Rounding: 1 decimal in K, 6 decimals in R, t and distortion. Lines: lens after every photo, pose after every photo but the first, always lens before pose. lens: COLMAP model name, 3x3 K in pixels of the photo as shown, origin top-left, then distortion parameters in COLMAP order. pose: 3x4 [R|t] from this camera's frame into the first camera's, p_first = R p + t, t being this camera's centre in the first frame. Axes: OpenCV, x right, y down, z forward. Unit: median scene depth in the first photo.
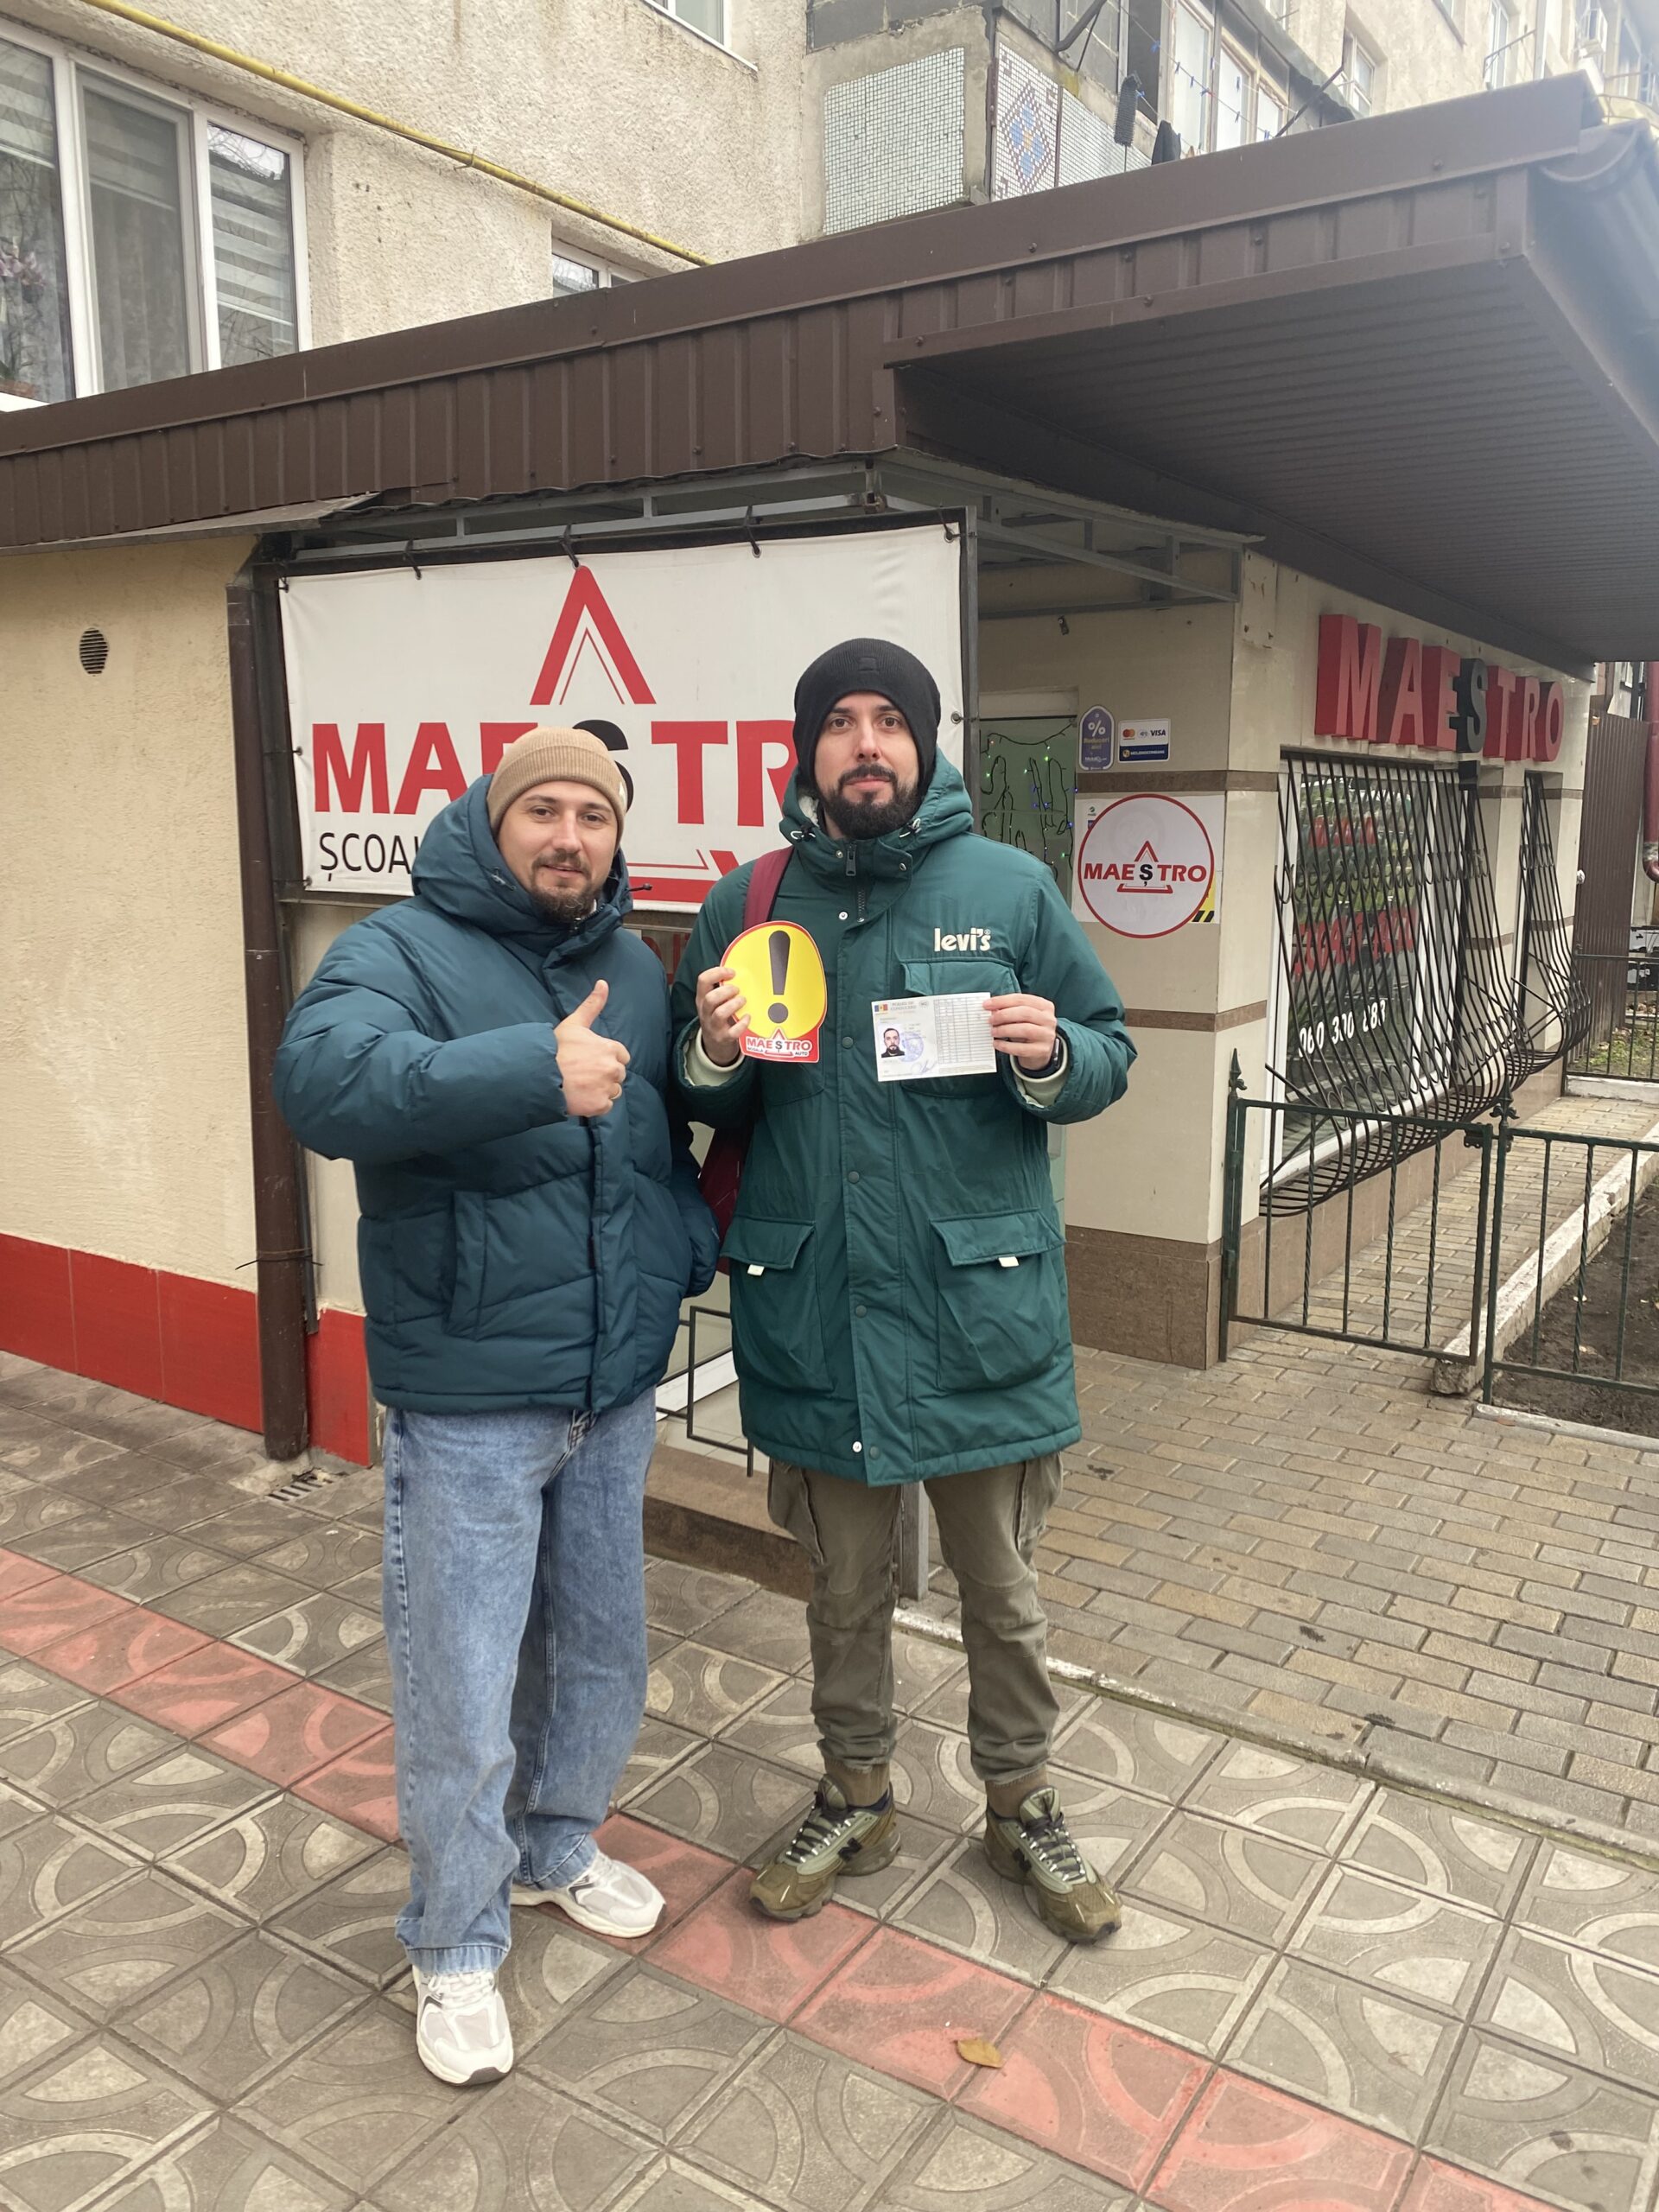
lens RADIAL K [[1687.9, 0, 810.4], [0, 1687.9, 1090.2], [0, 0, 1]] dist [0.025769, -0.025740]
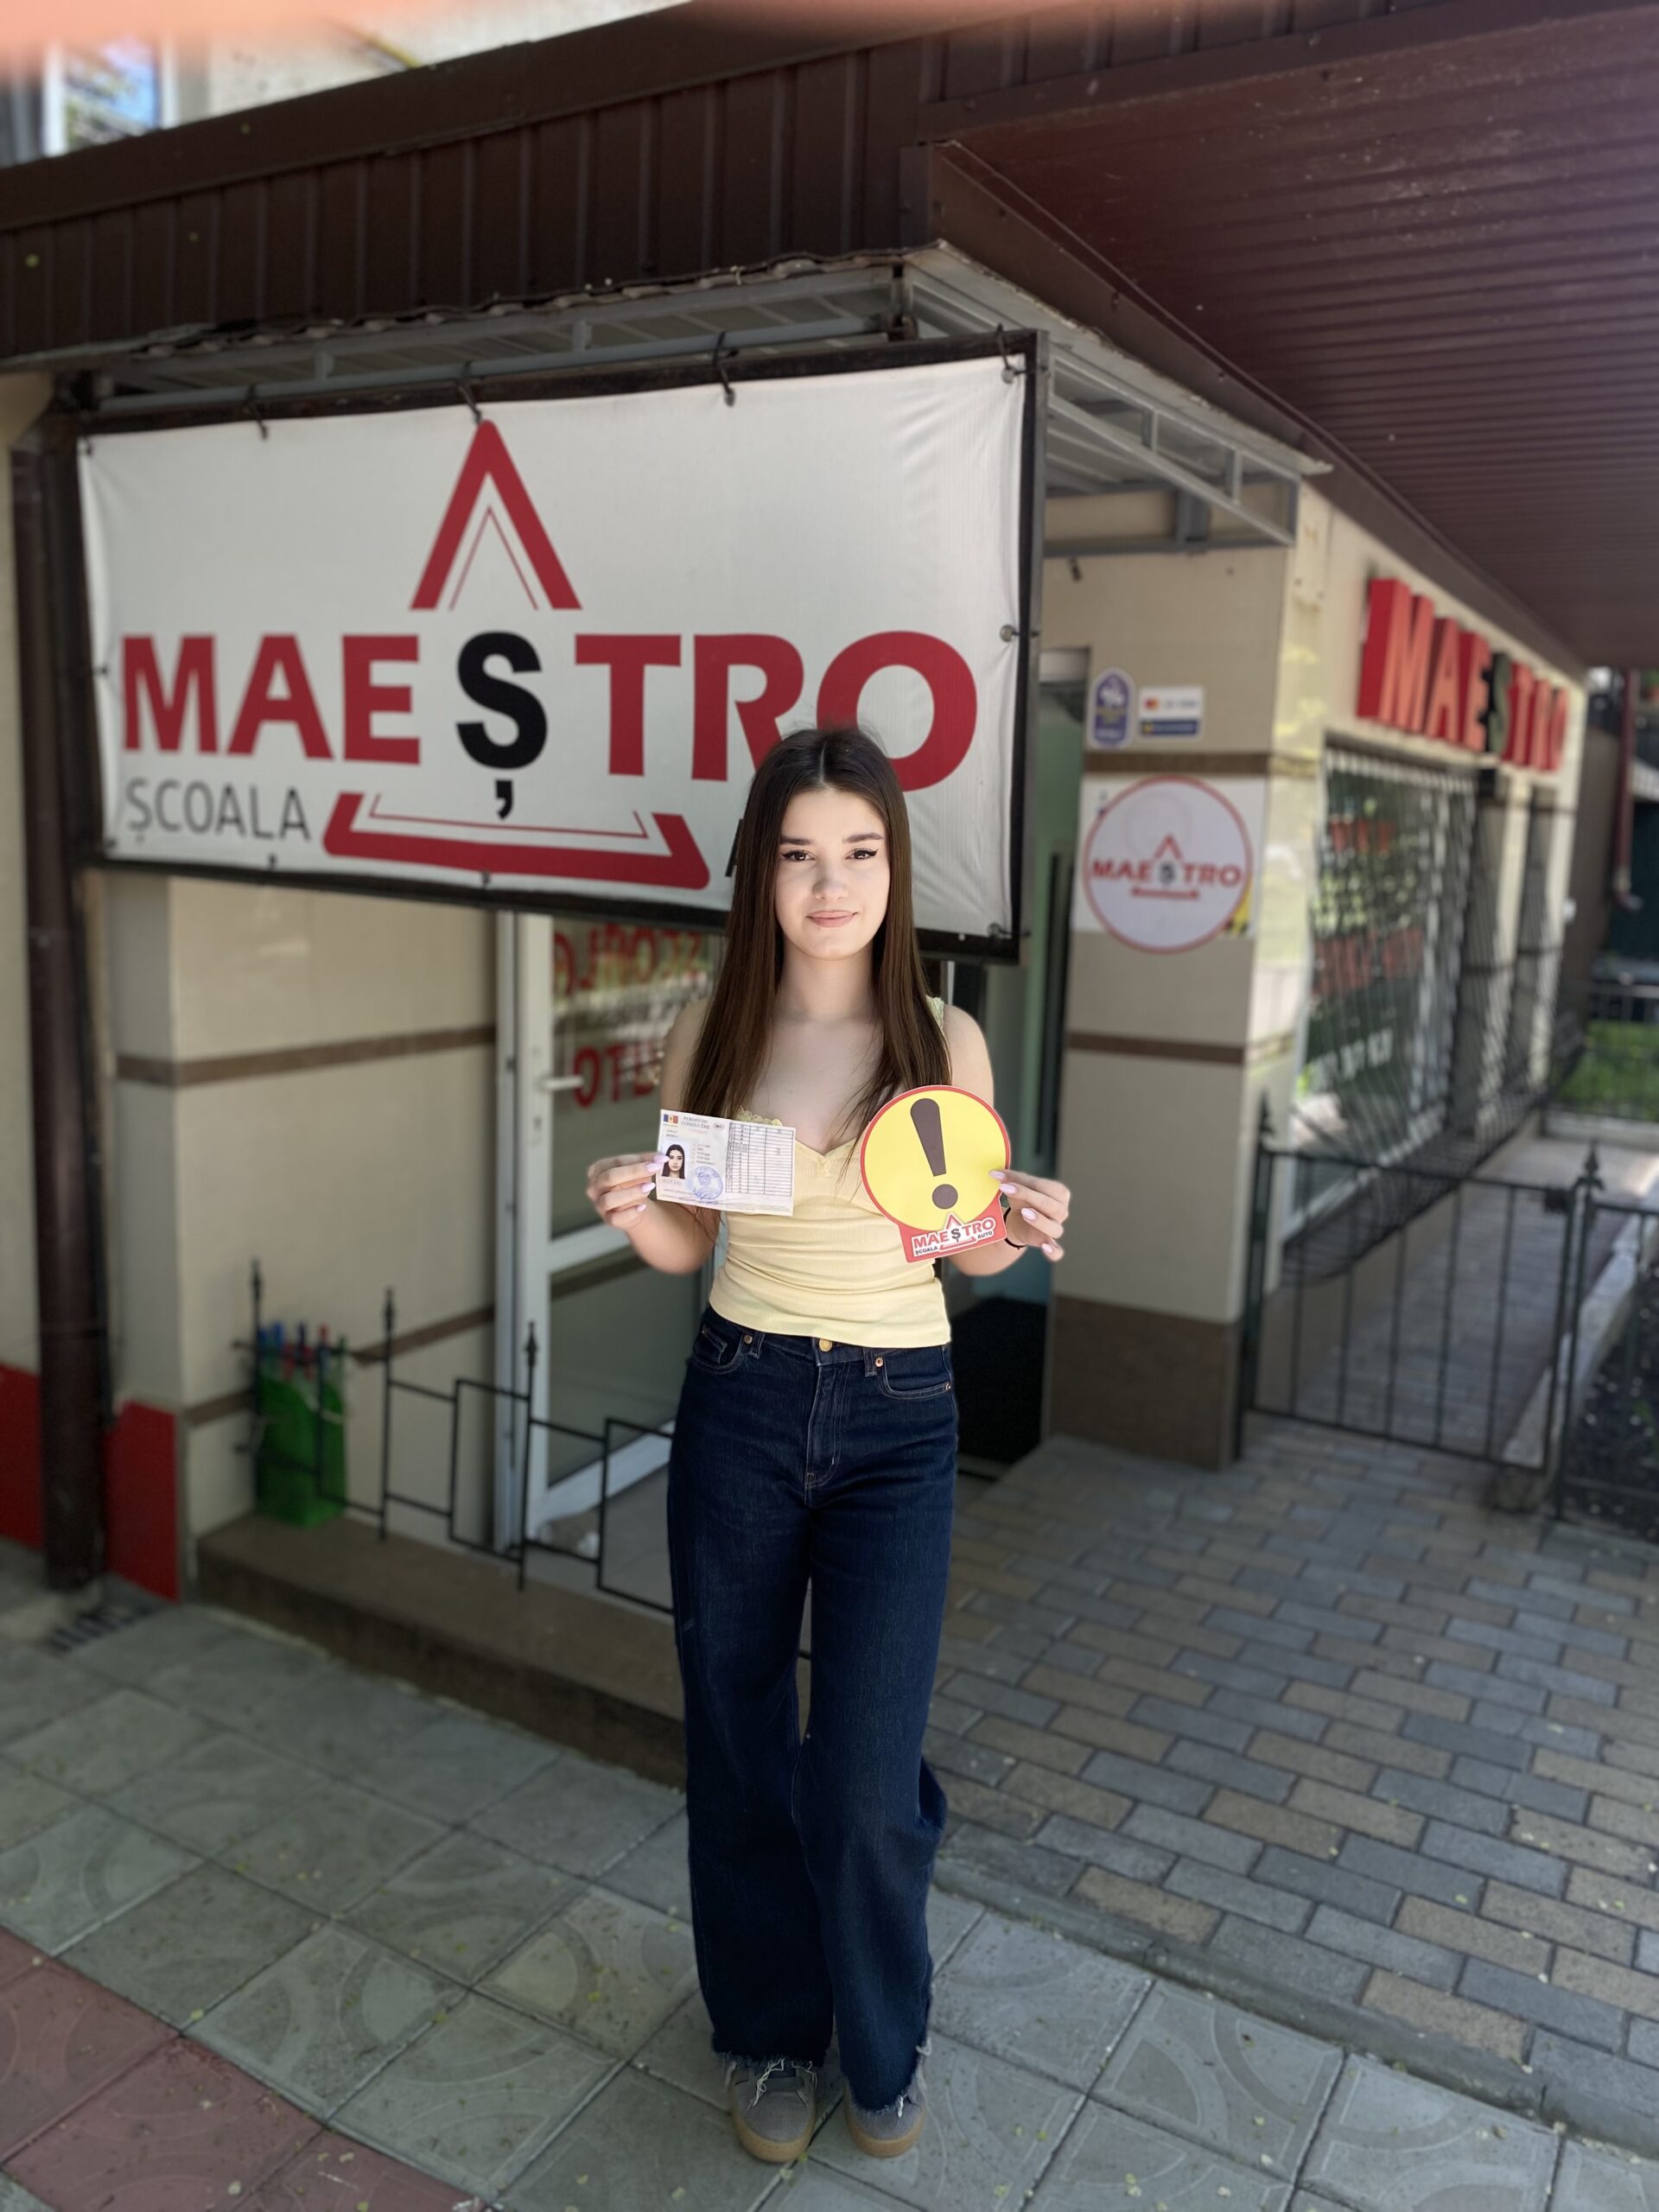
lens RADIAL K [[1687.9, 0, 828.3], [0, 1687.9, 1100.6], [0, 0, 1]] dist [0.025769, -0.025740]
pose [[0.997416, 0.024541, 0.067526, -0.022244], [-0.024616, 0.999697, 0.000284, -0.014302], [-0.067499, -0.001945, 0.997717, 0.196969]]
